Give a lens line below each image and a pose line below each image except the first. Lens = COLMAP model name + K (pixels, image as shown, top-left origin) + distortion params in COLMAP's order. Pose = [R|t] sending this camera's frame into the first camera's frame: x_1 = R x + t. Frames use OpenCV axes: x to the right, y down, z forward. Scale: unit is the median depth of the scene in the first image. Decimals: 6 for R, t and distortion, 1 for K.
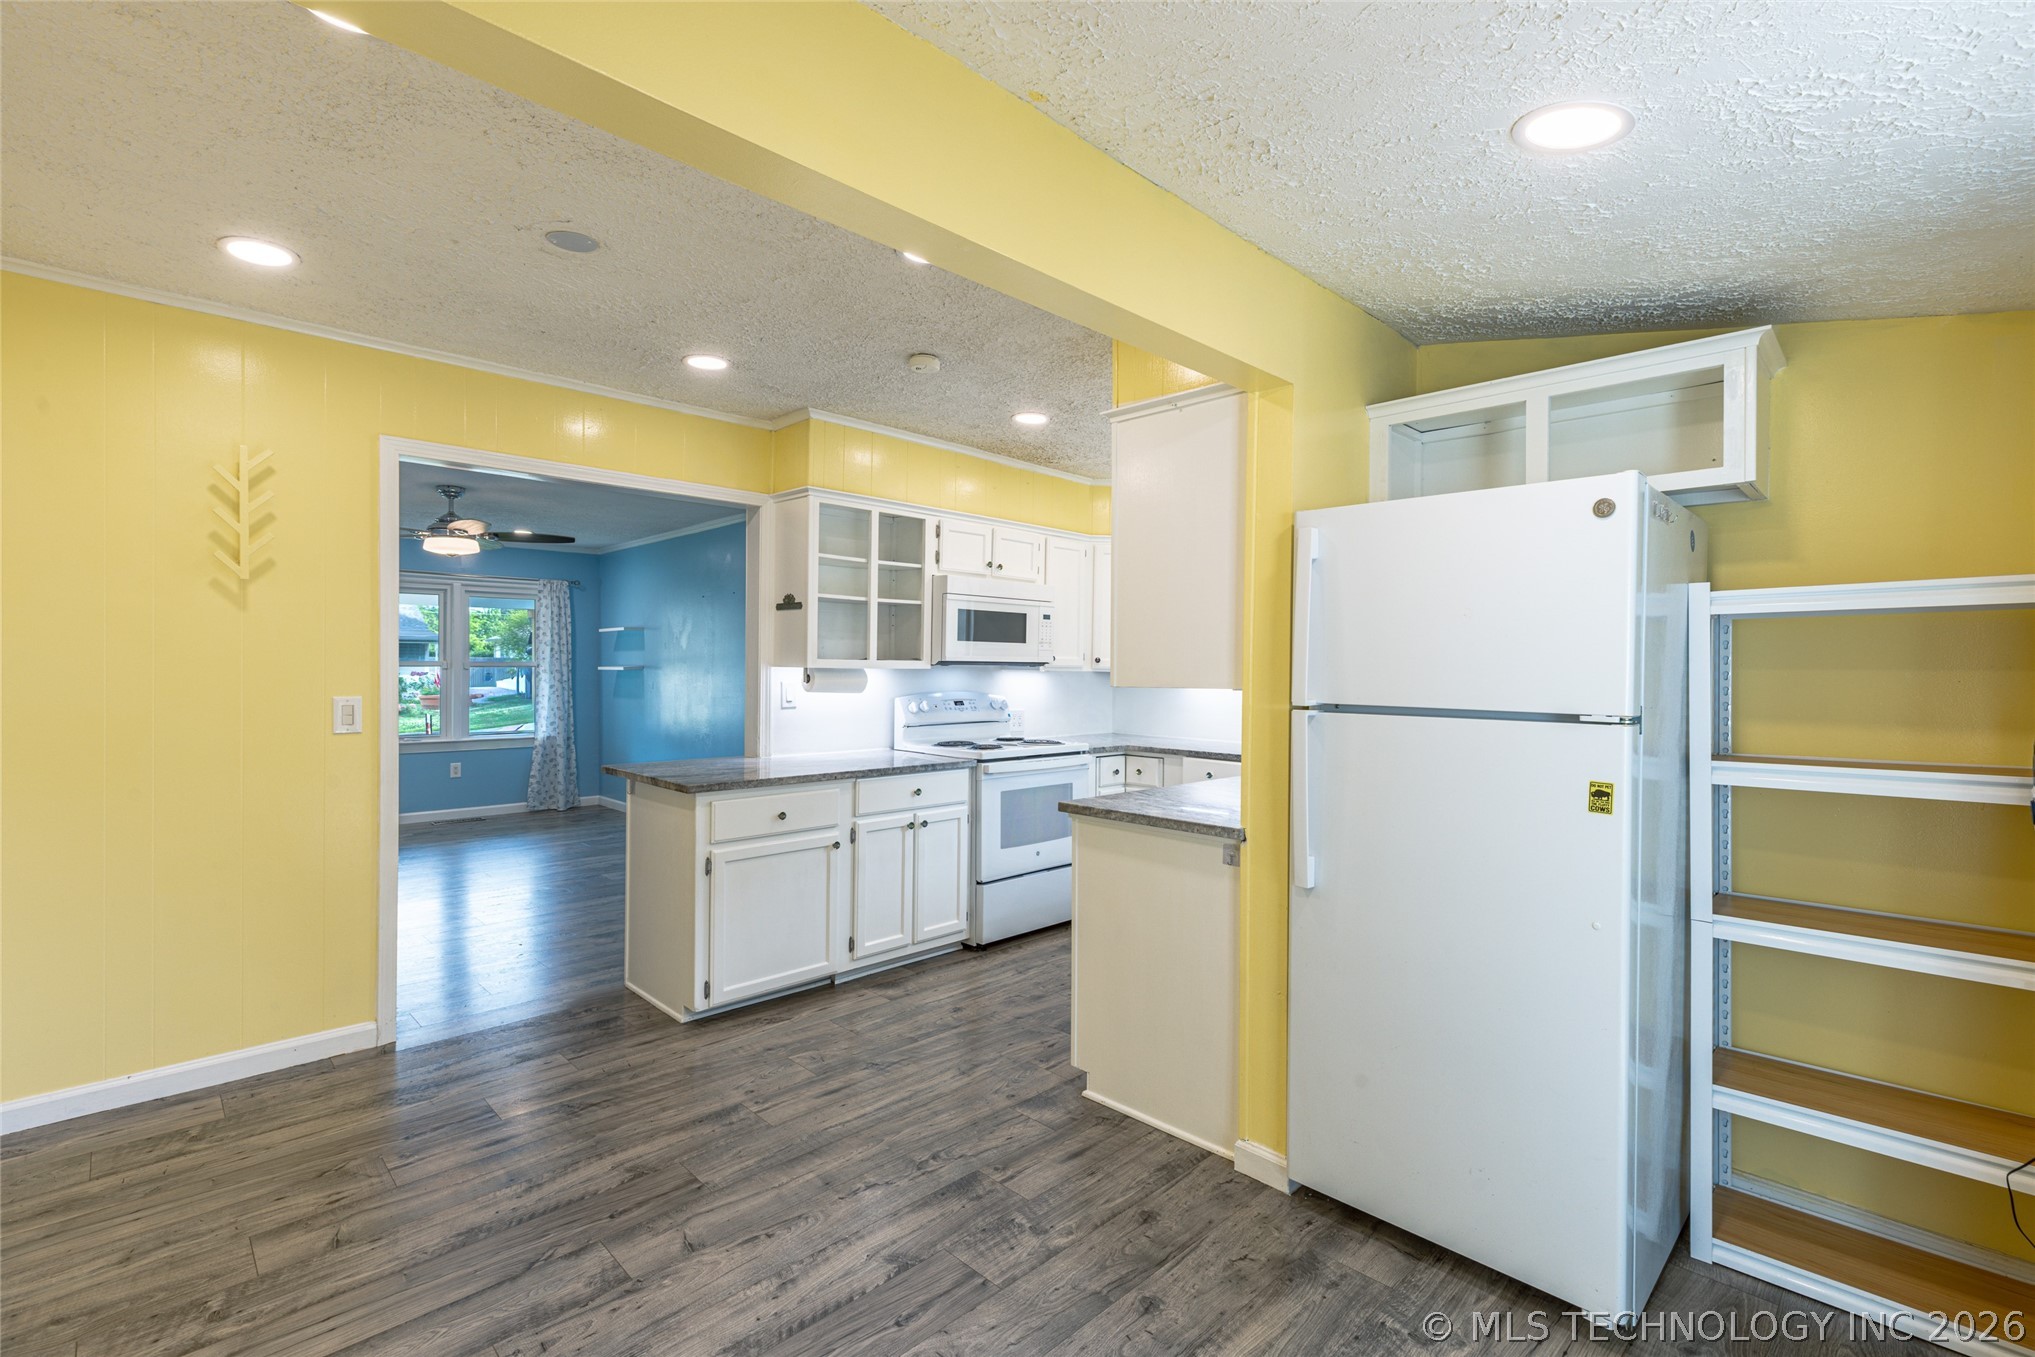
lens RADIAL K [[913.7, 0, 1015.9], [0, 913.7, 670.1], [0, 0, 1]] dist [0.005682, -0.000052]
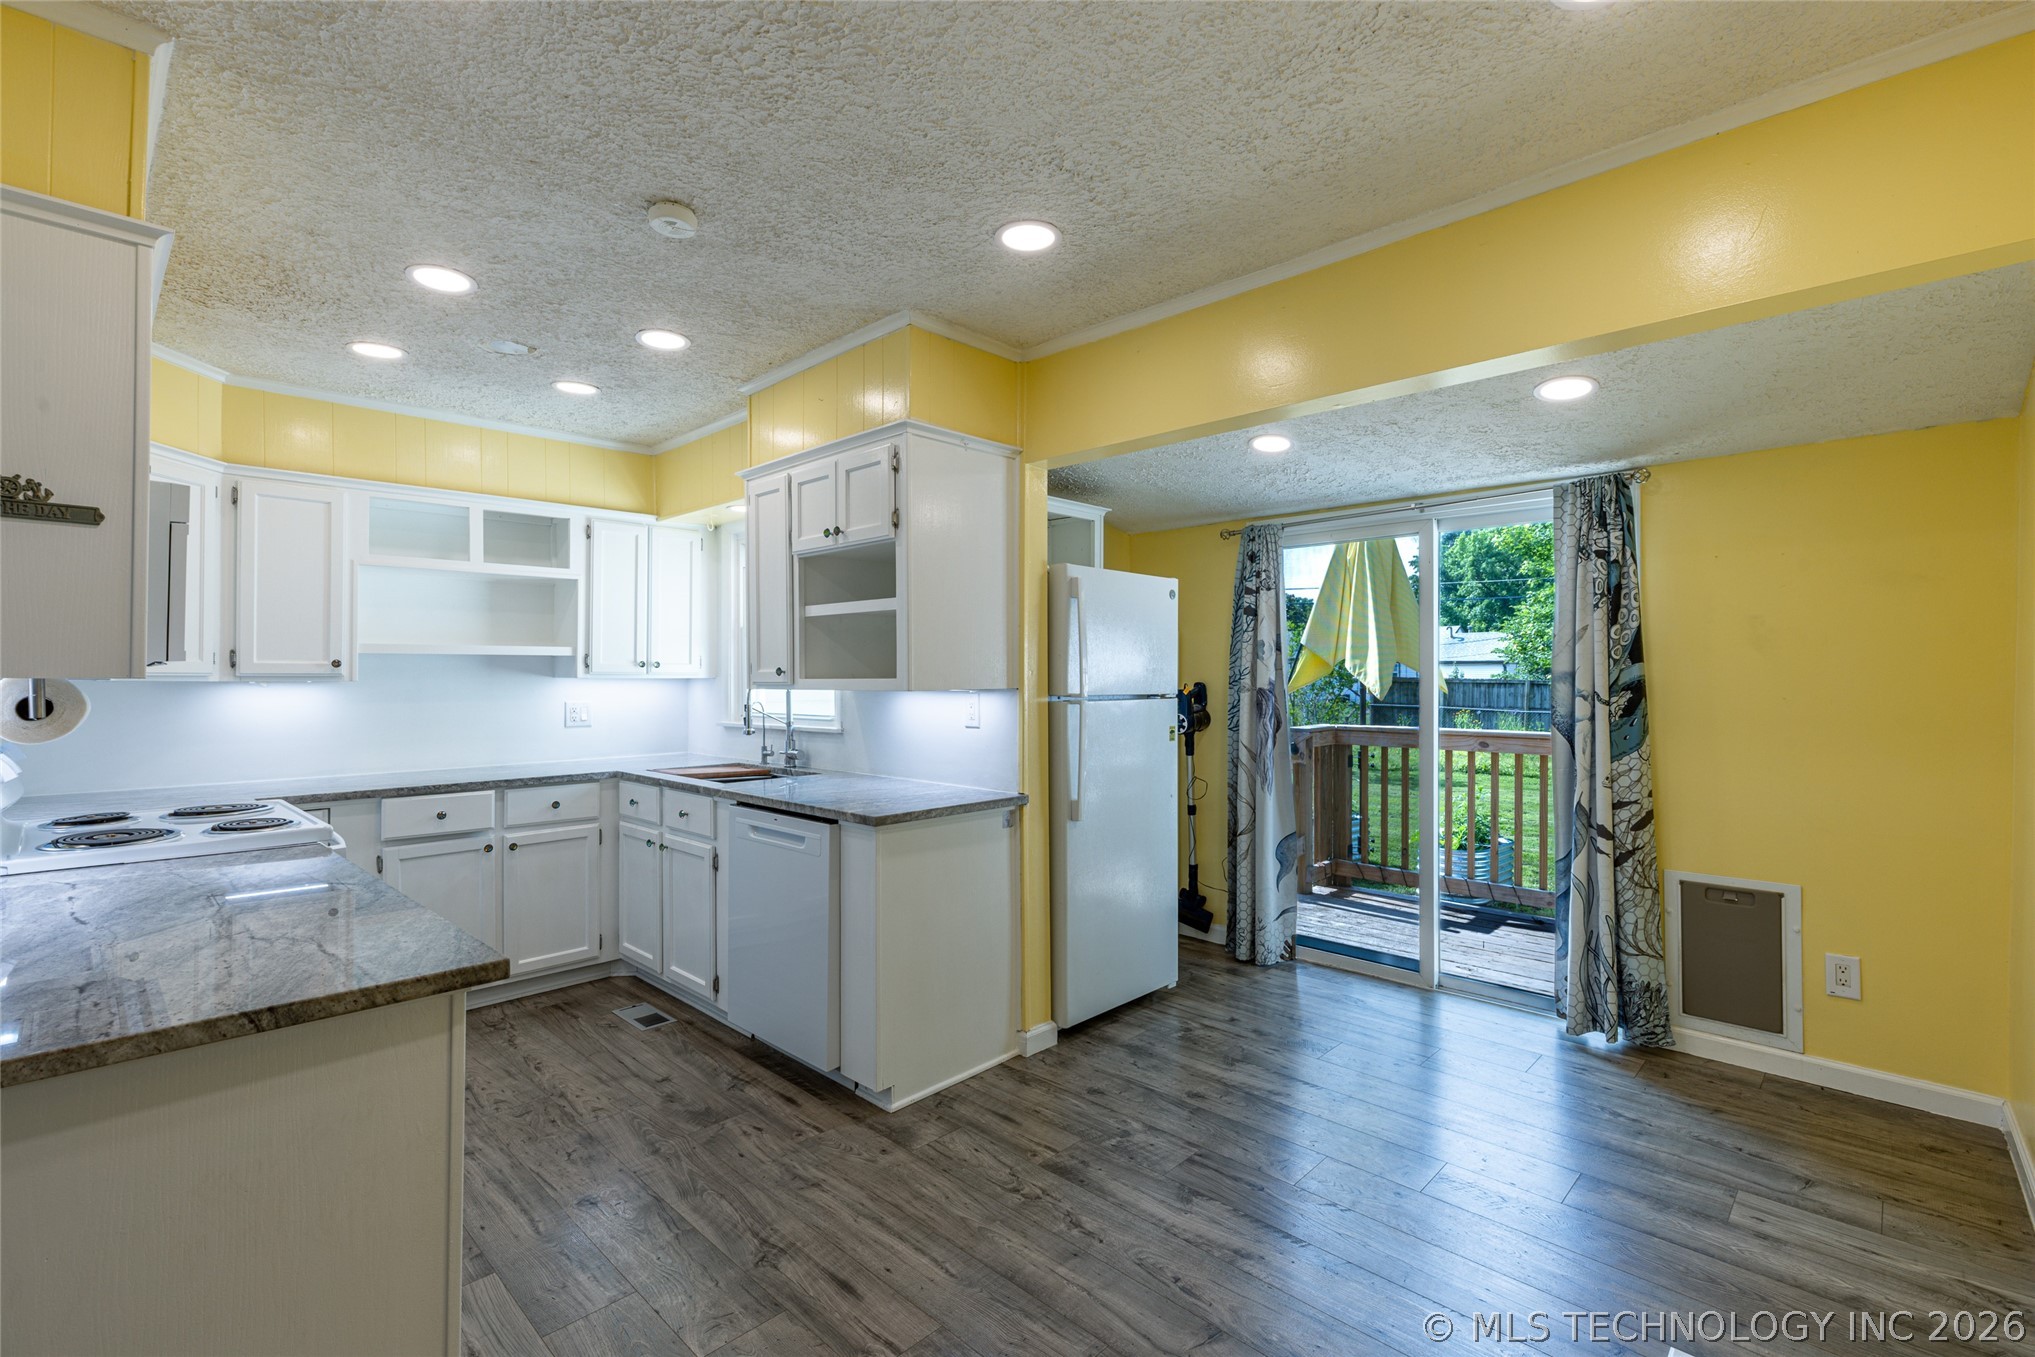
lens RADIAL K [[913.7, 0, 1015.9], [0, 913.7, 670.1], [0, 0, 1]] dist [0.005682, -0.000052]
pose [[-0.025258, -0.004832, 0.999669, -1.076987], [0.004097, 0.999979, 0.004937, -0.012056], [-0.999673, 0.004221, -0.025237, 1.063479]]
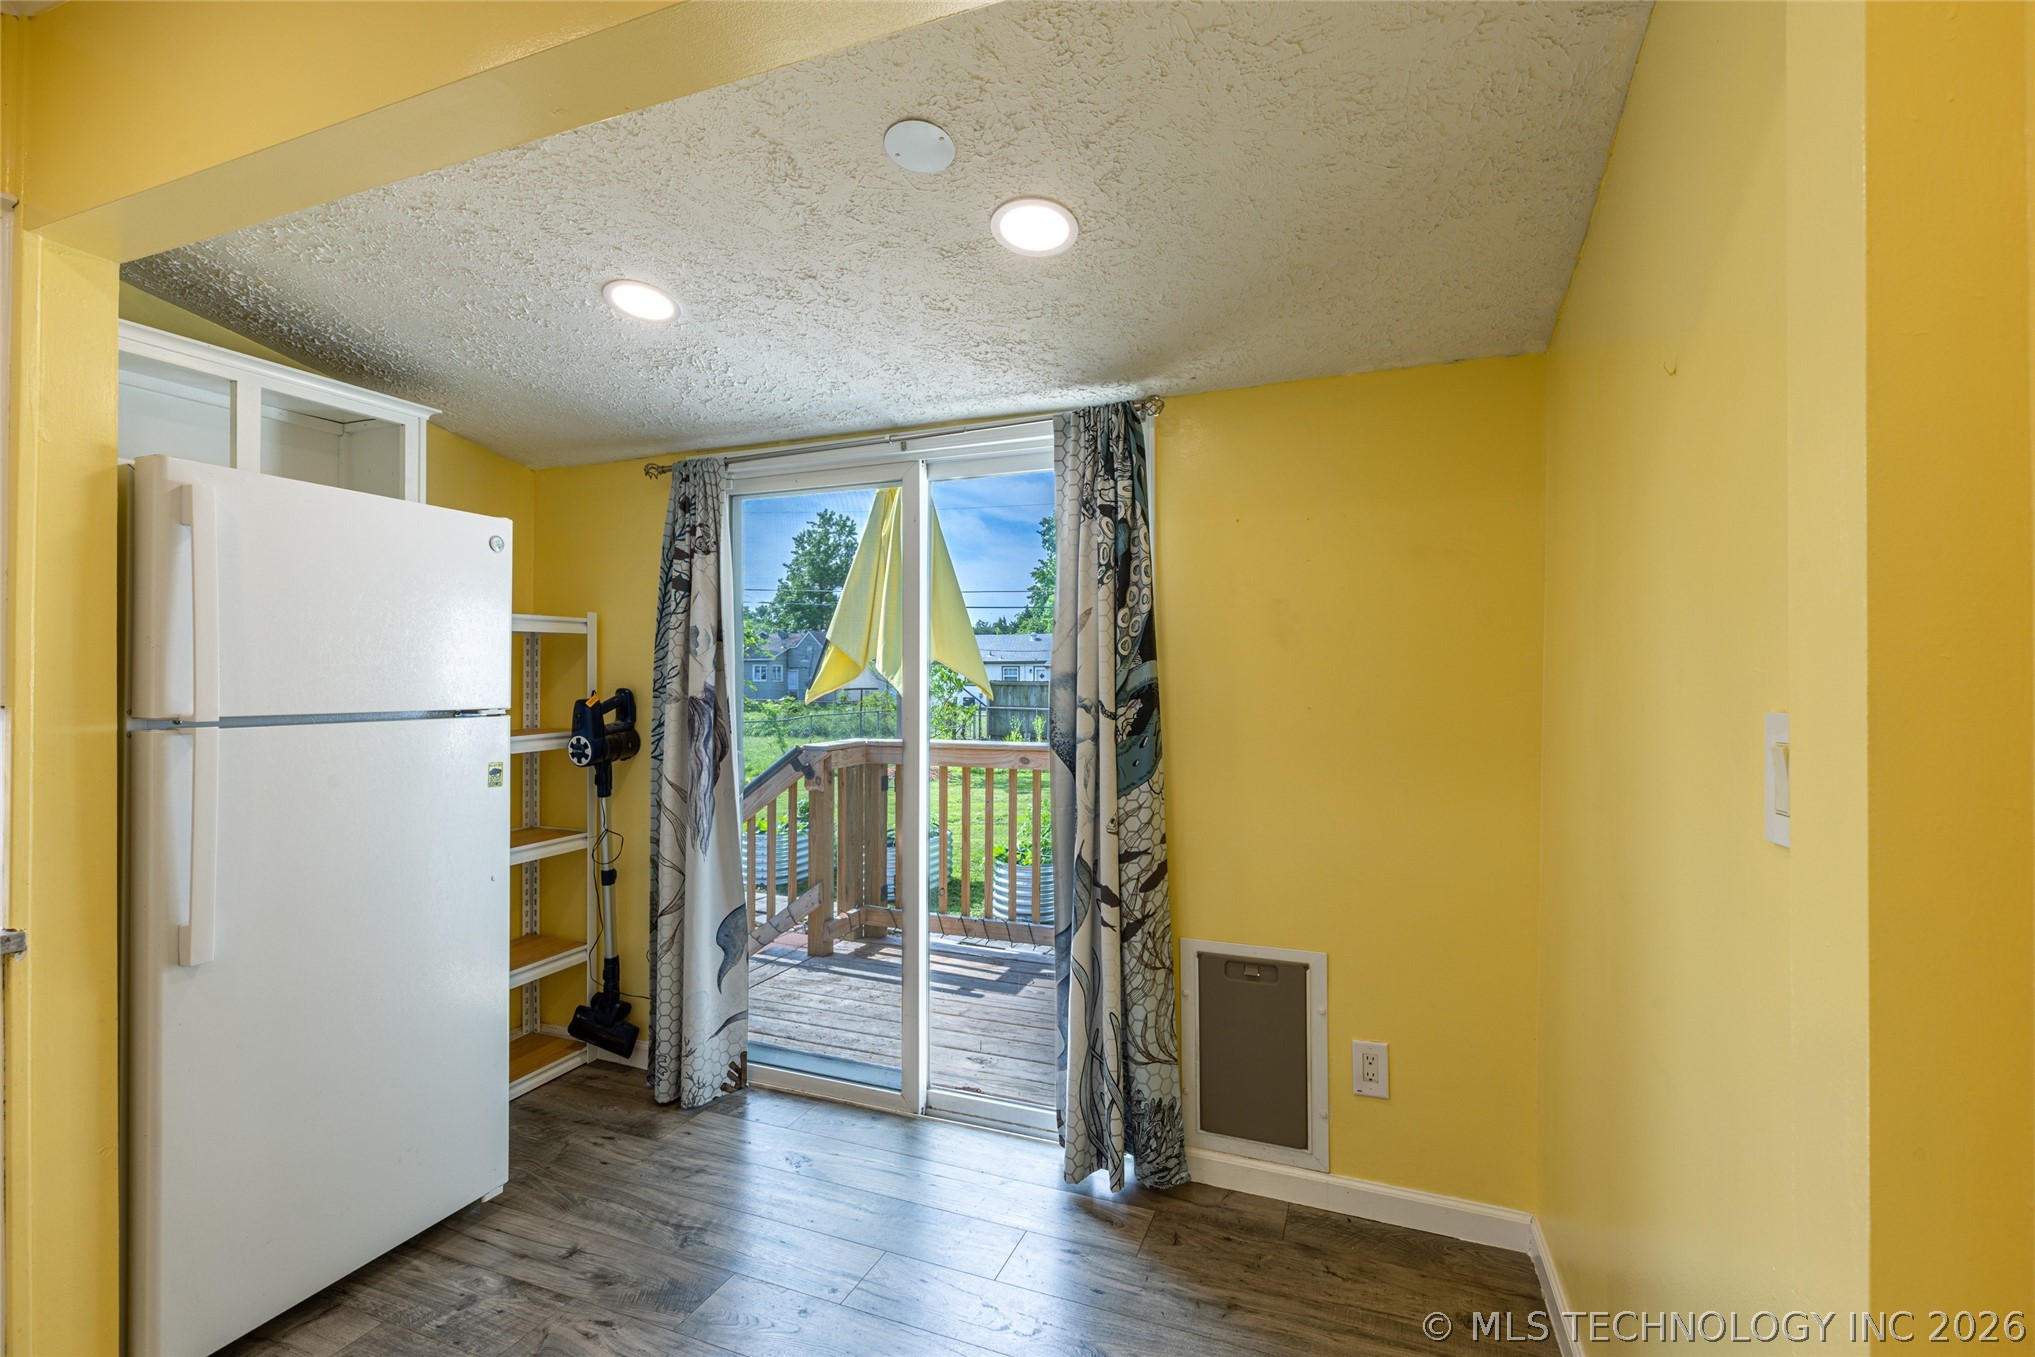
lens RADIAL K [[913.7, 0, 1015.9], [0, 913.7, 670.1], [0, 0, 1]] dist [0.005682, -0.000052]
pose [[-0.400079, -0.001556, 0.916480, -0.599203], [0.000471, 0.999998, 0.001903, -0.004136], [-0.916481, 0.001193, -0.400077, 0.641983]]
